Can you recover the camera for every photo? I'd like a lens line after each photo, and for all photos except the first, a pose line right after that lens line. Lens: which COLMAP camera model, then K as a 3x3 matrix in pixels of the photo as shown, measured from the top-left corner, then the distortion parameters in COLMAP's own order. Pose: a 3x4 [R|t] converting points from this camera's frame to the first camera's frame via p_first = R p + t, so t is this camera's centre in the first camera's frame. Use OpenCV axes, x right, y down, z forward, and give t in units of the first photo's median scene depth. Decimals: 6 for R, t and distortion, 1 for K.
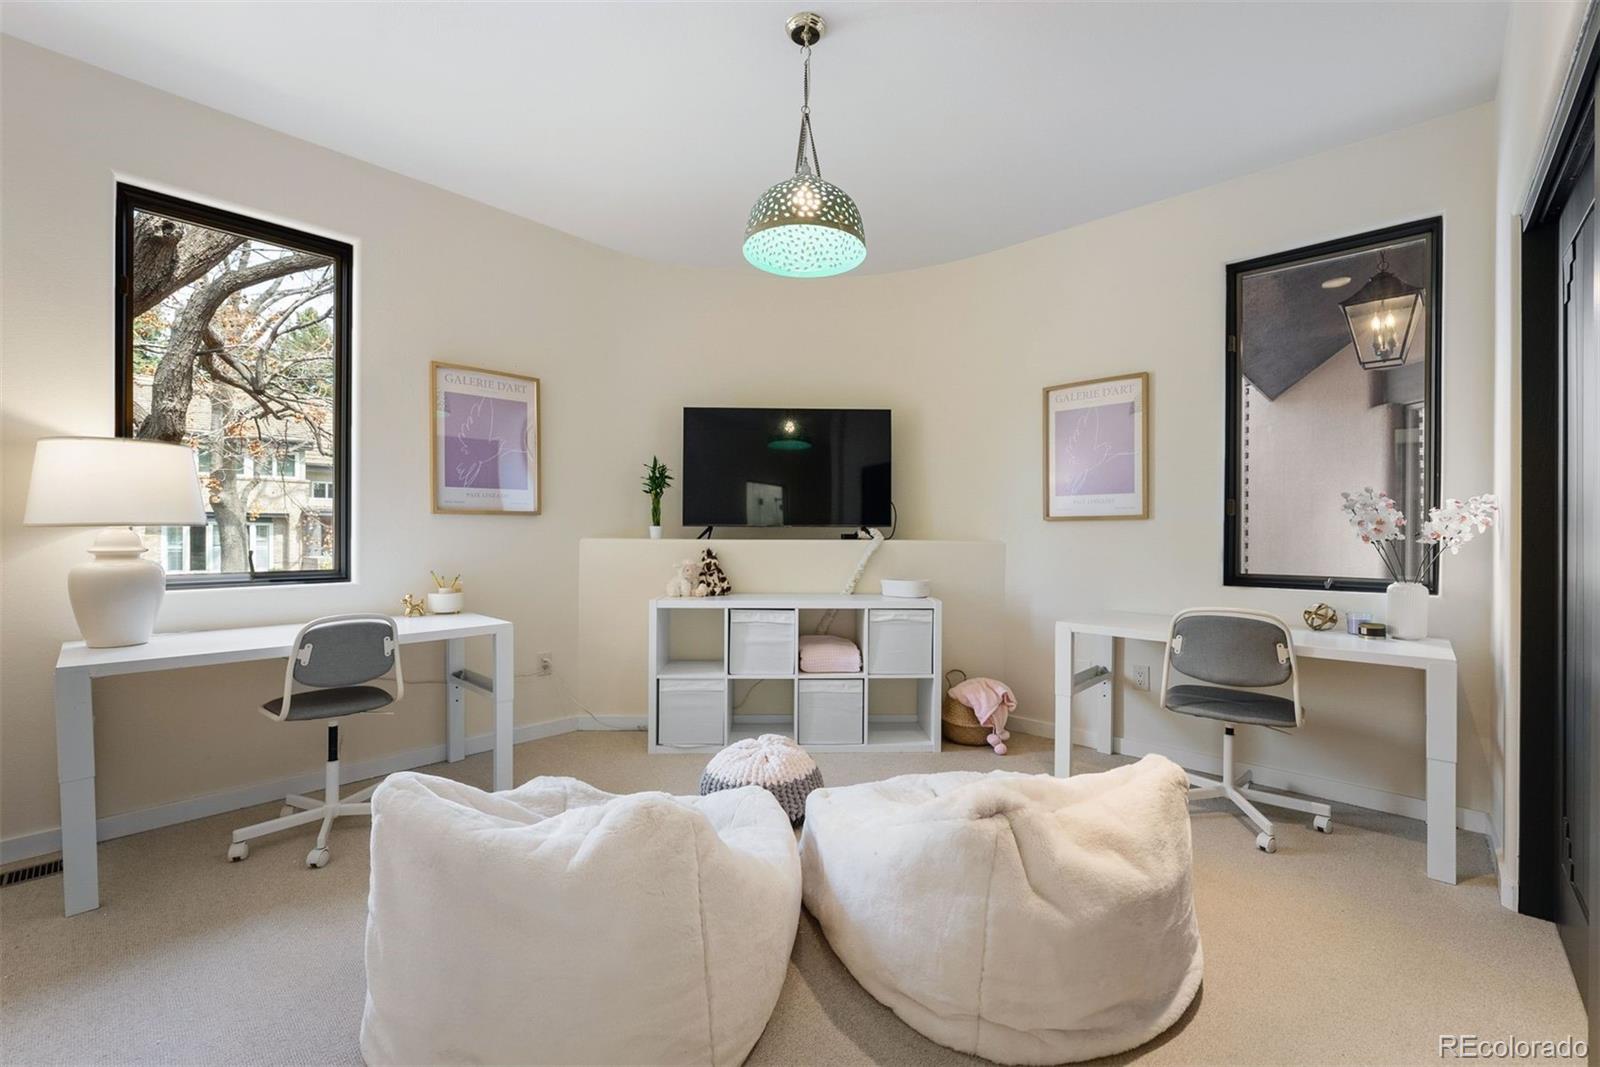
lens RADIAL K [[679.1, 0, 800.0], [0, 679.1, 533.5], [0, 0, 1]] dist [-0.000522, -0.000241]
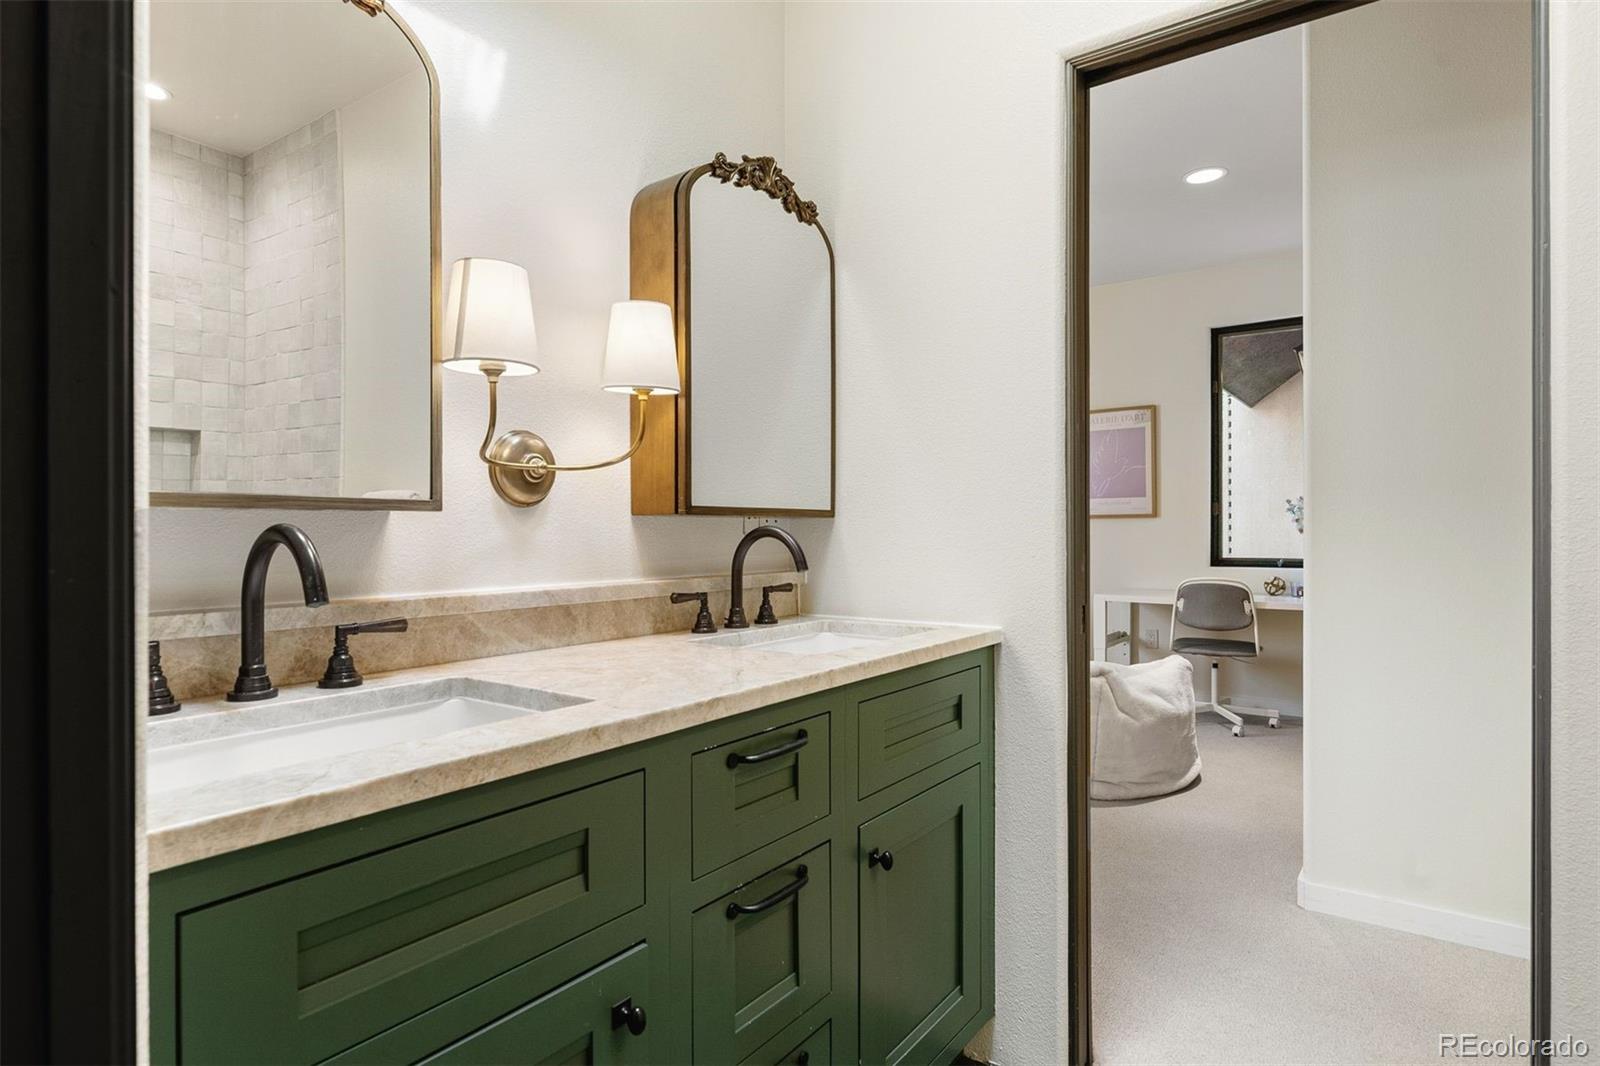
lens RADIAL K [[865.0, 0, 800.0], [0, 865.0, 533.0], [0, 0, 1]] dist [0.000620, 0.000266]
pose [[0.993444, -0.007510, 0.114071, -0.449663], [0.007361, 0.999971, 0.001728, 0.001322], [-0.114081, -0.000877, 0.993471, -0.722968]]
